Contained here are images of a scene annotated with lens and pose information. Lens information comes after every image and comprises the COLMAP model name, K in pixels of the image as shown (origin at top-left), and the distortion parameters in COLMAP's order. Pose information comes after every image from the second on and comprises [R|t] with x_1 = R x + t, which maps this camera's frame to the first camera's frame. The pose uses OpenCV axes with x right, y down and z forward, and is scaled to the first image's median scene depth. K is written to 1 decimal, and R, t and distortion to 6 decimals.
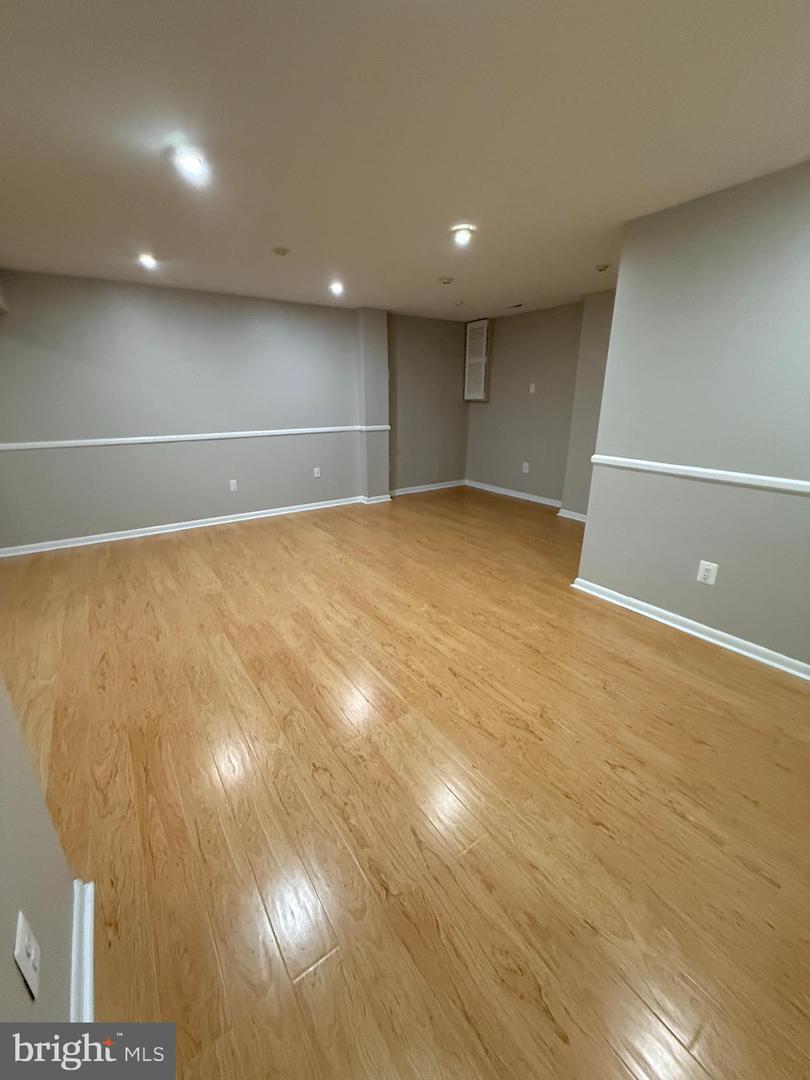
lens RADIAL K [[429.9, 0, 408.1], [0, 429.9, 541.2], [0, 0, 1]] dist [-0.001344, -0.000028]
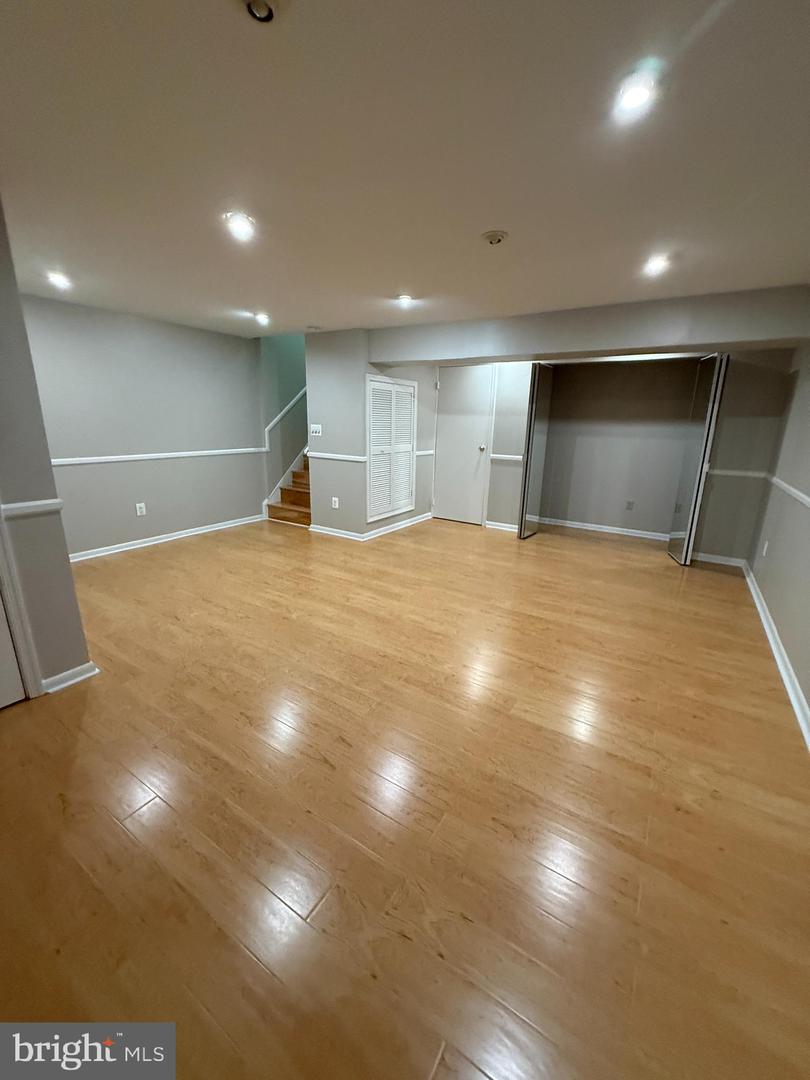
lens RADIAL K [[429.9, 0, 408.2], [0, 429.9, 539.8], [0, 0, 1]] dist [-0.001344, -0.000028]
pose [[-0.921147, 0.086178, -0.379553, 0.163629], [-0.148077, 0.824251, 0.546520, -0.610223], [0.359945, 0.559628, -0.746495, 1.740028]]
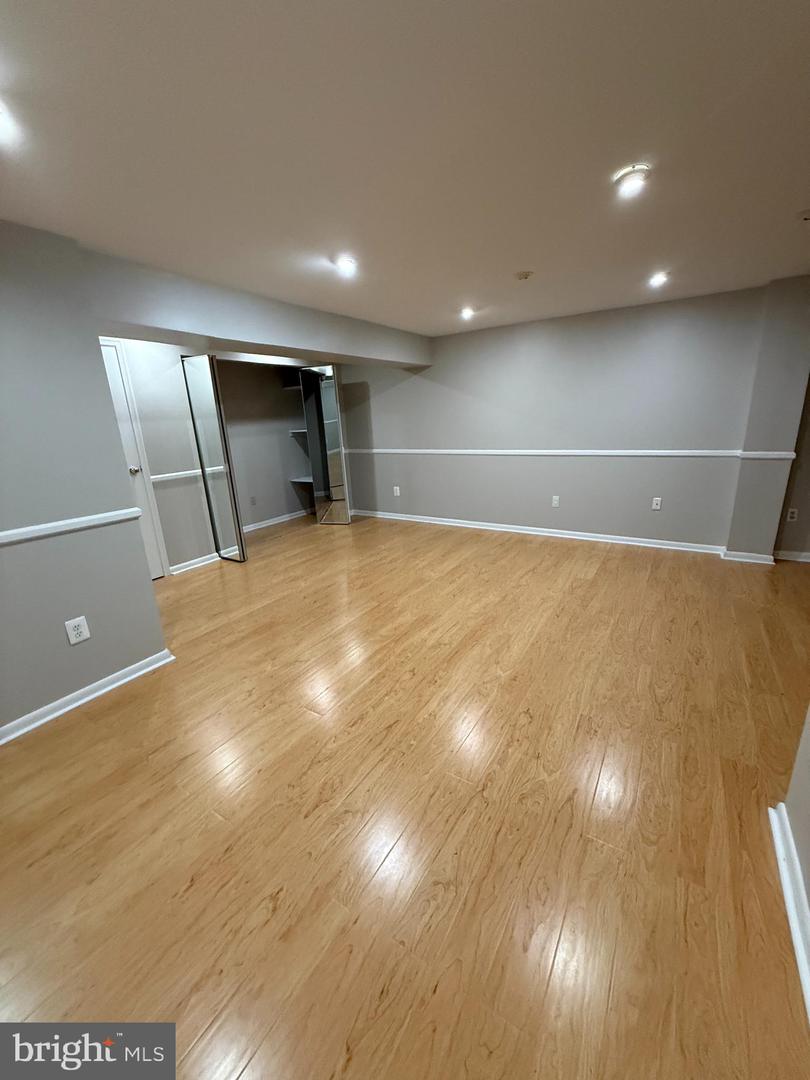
lens RADIAL K [[429.9, 0, 406.3], [0, 429.9, 539.4], [0, 0, 1]] dist [-0.001344, -0.000028]
pose [[0.385222, 0.238664, -0.891428, 0.619301], [-0.261050, 0.954705, 0.142795, -0.154015], [0.885131, 0.177700, 0.430077, 0.421204]]
